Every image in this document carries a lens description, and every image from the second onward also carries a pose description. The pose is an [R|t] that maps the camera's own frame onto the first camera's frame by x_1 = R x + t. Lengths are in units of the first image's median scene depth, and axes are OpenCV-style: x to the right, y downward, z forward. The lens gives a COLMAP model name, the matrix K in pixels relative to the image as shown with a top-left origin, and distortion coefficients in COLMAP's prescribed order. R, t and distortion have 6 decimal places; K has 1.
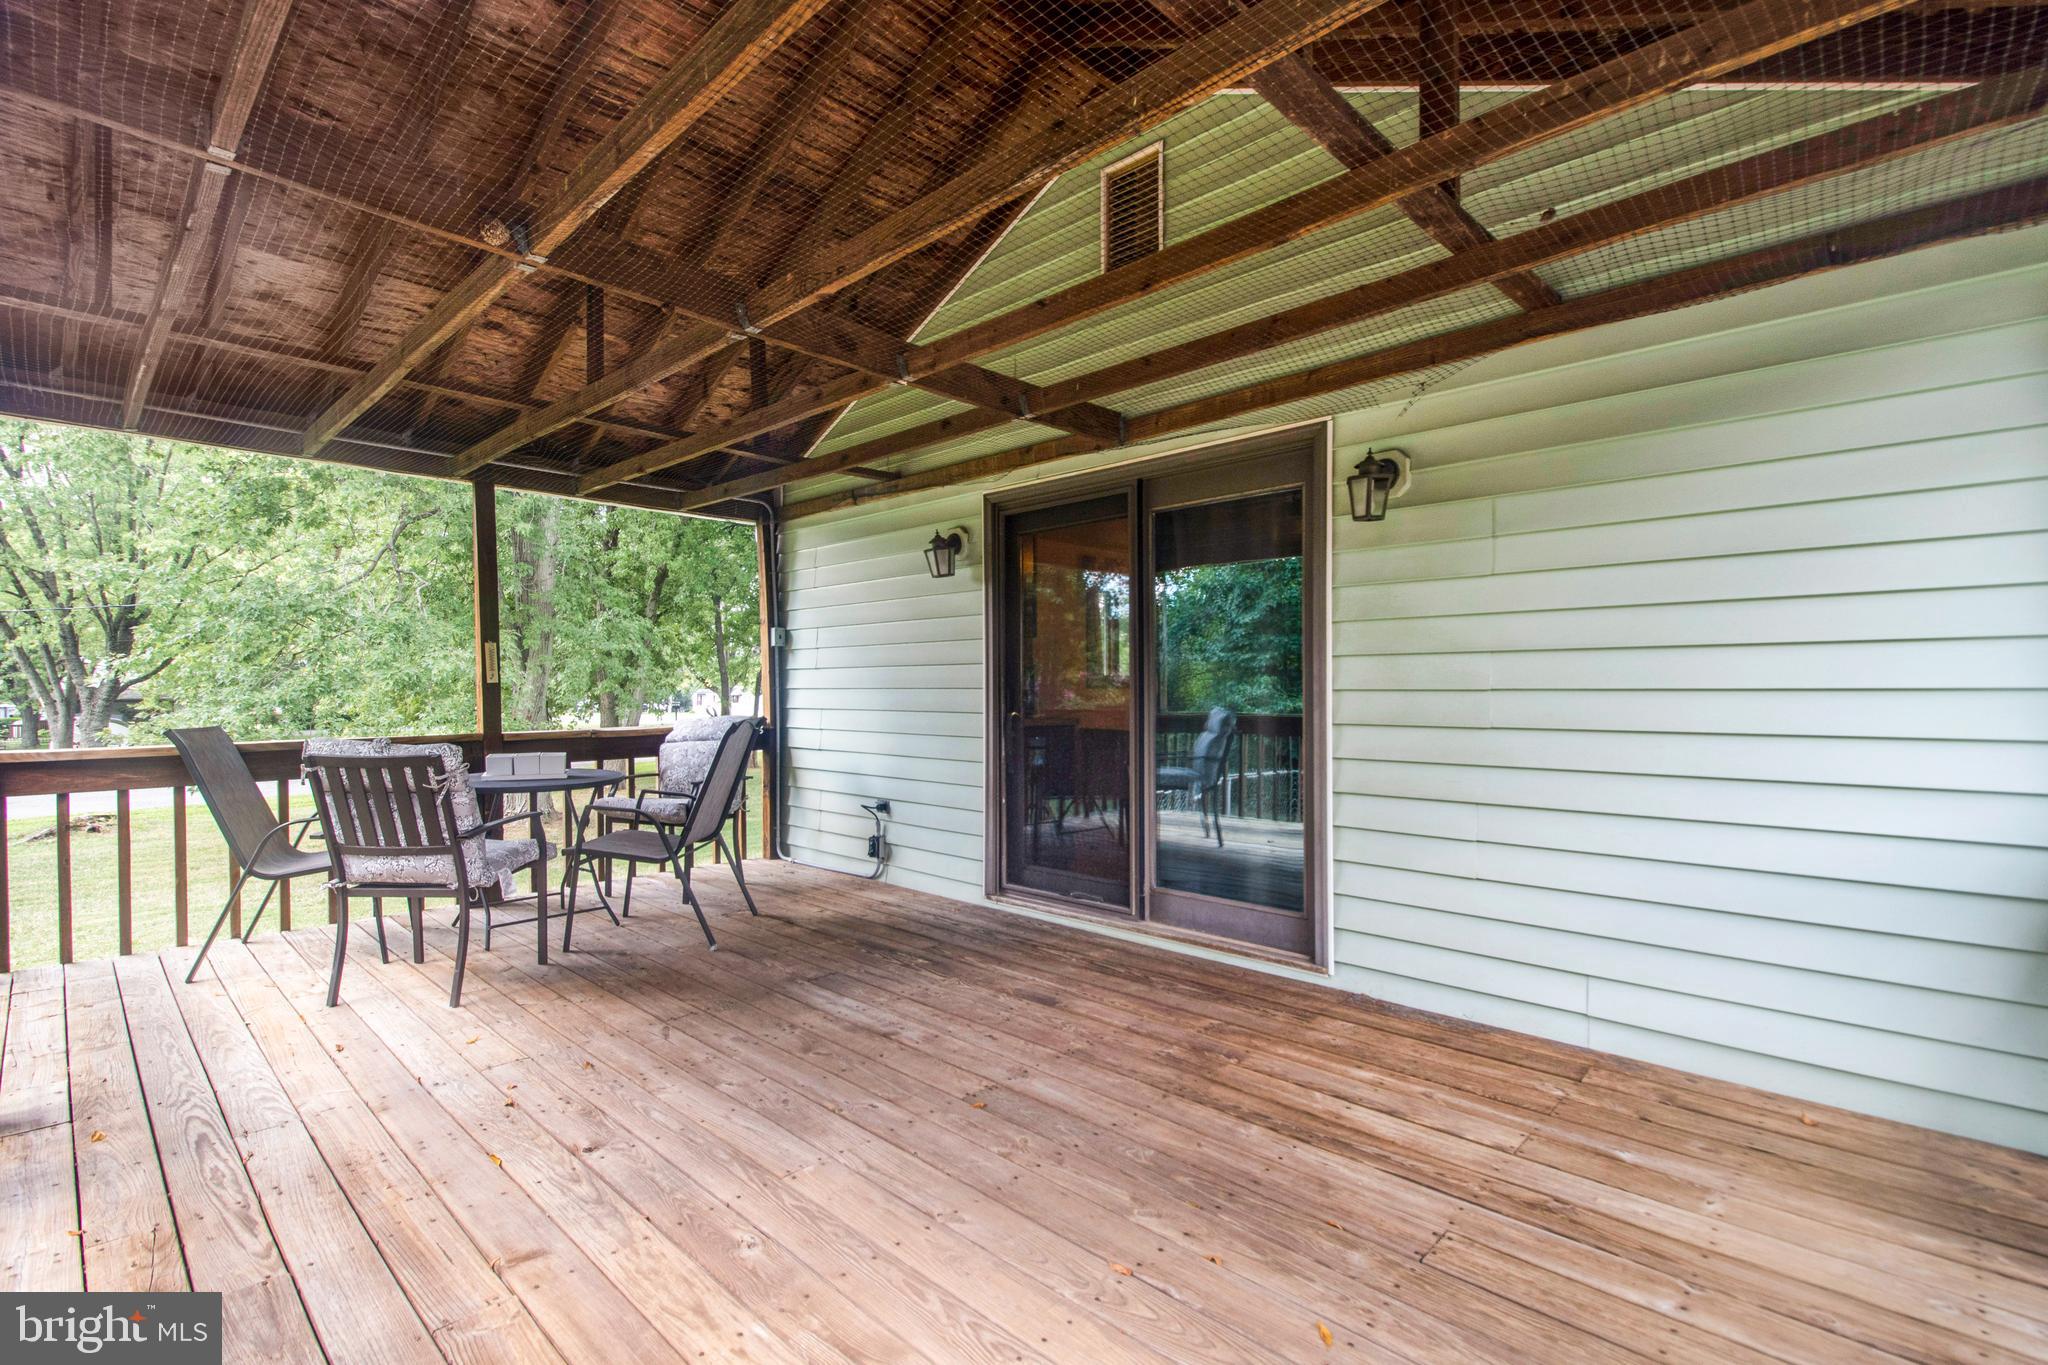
lens RADIAL K [[958.1, 0, 1024.0], [0, 958.1, 682.5], [0, 0, 1]] dist [-0.000420, -0.000656]
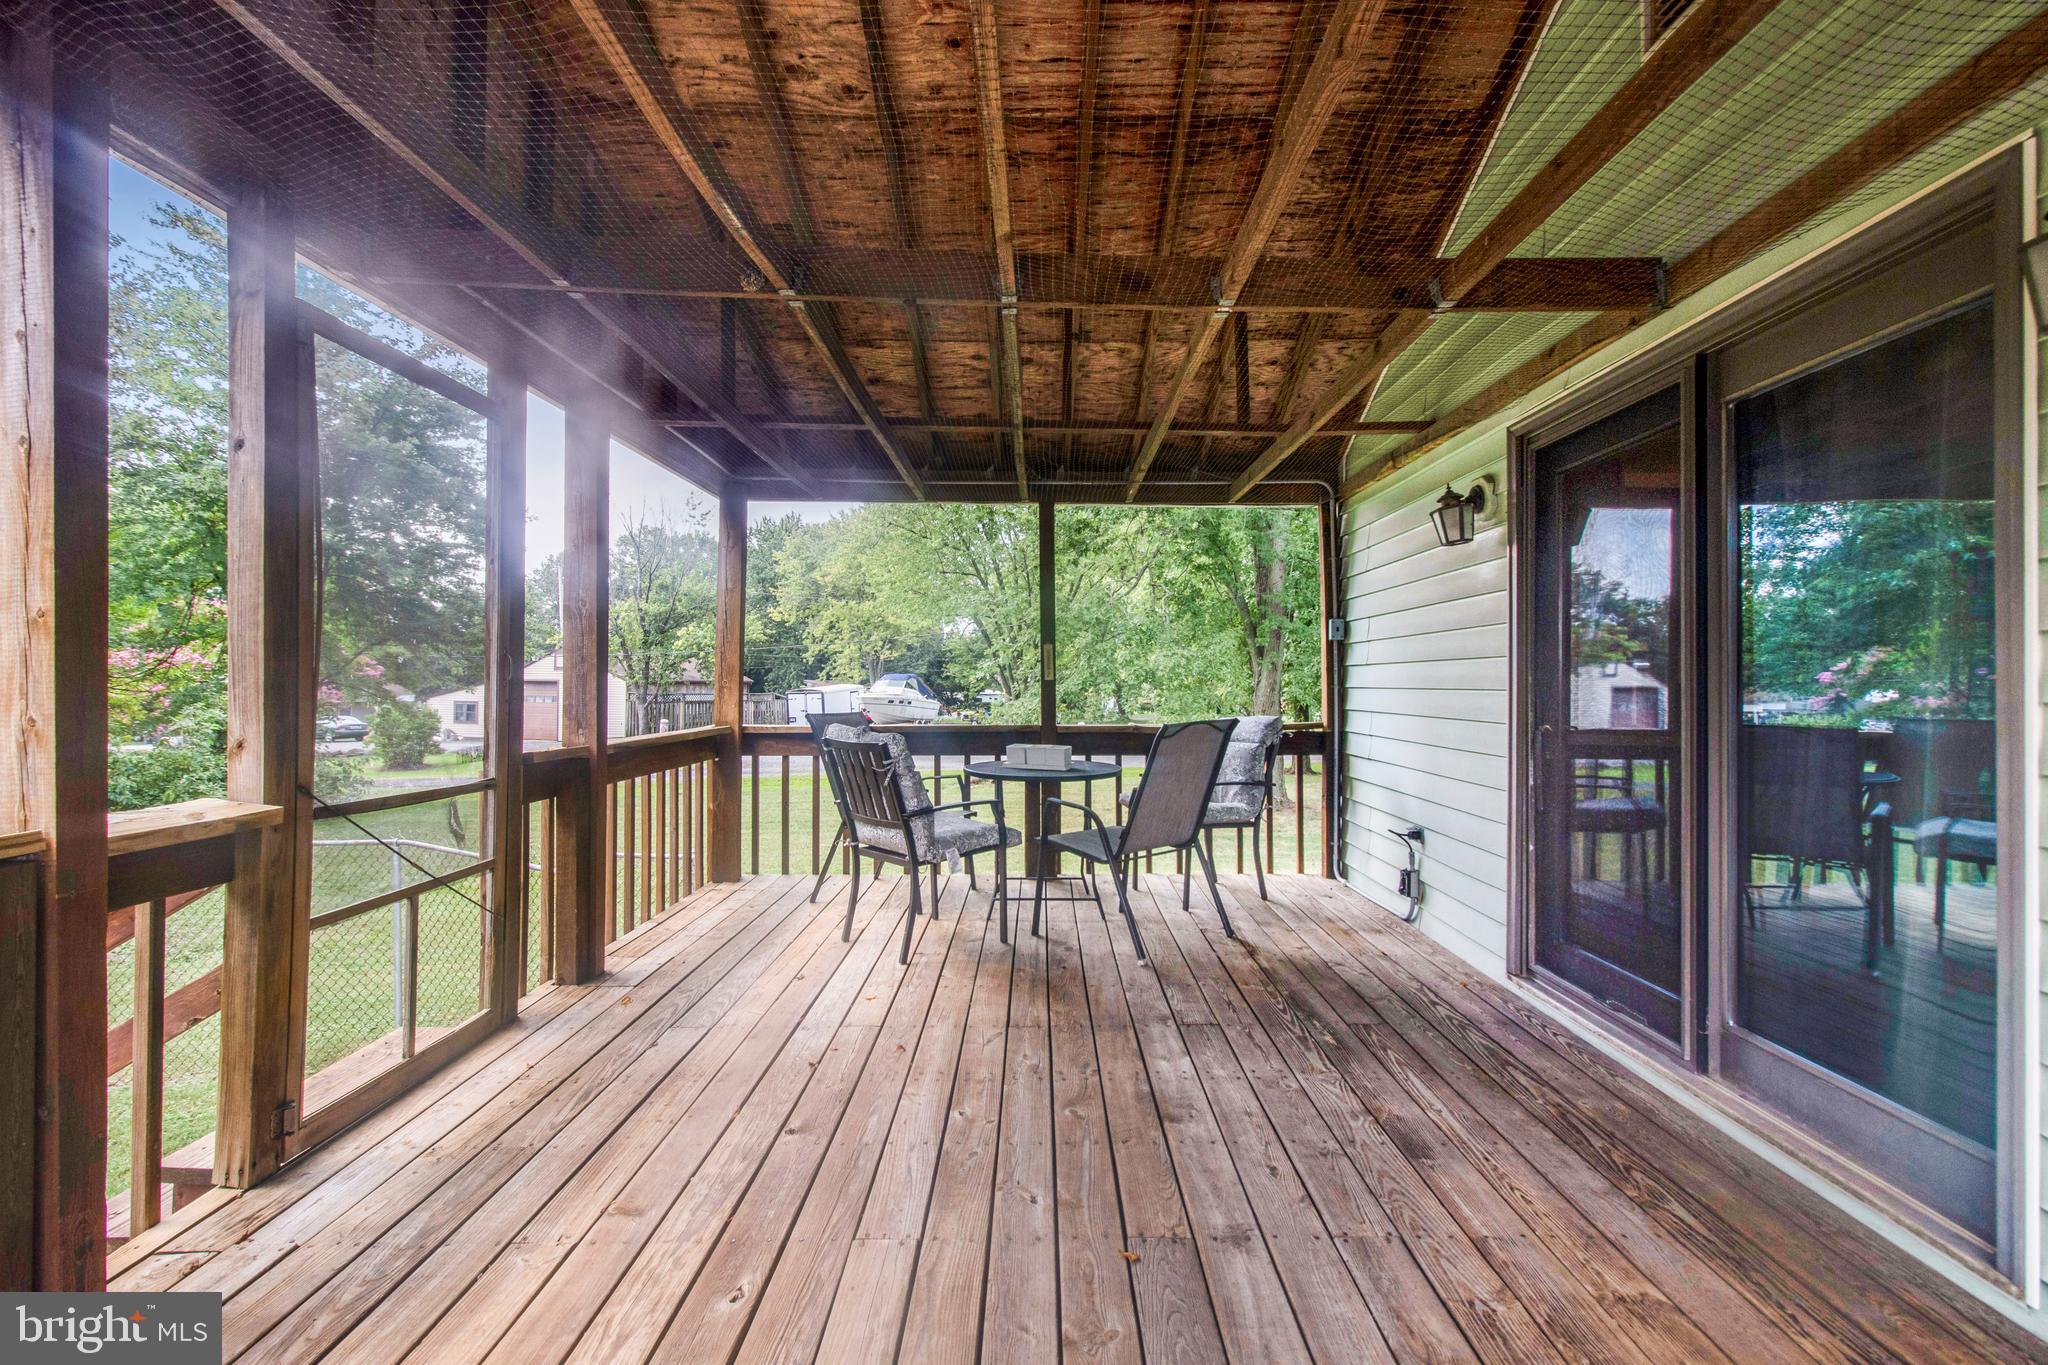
lens RADIAL K [[939.0, 0, 1024.8], [0, 939.0, 667.5], [0, 0, 1]] dist [0.024425, -0.024902]
pose [[0.688342, -0.005859, -0.725362, 0.261640], [-0.003051, 0.999935, -0.010972, -0.002661], [0.725379, 0.009766, 0.688280, 0.266793]]
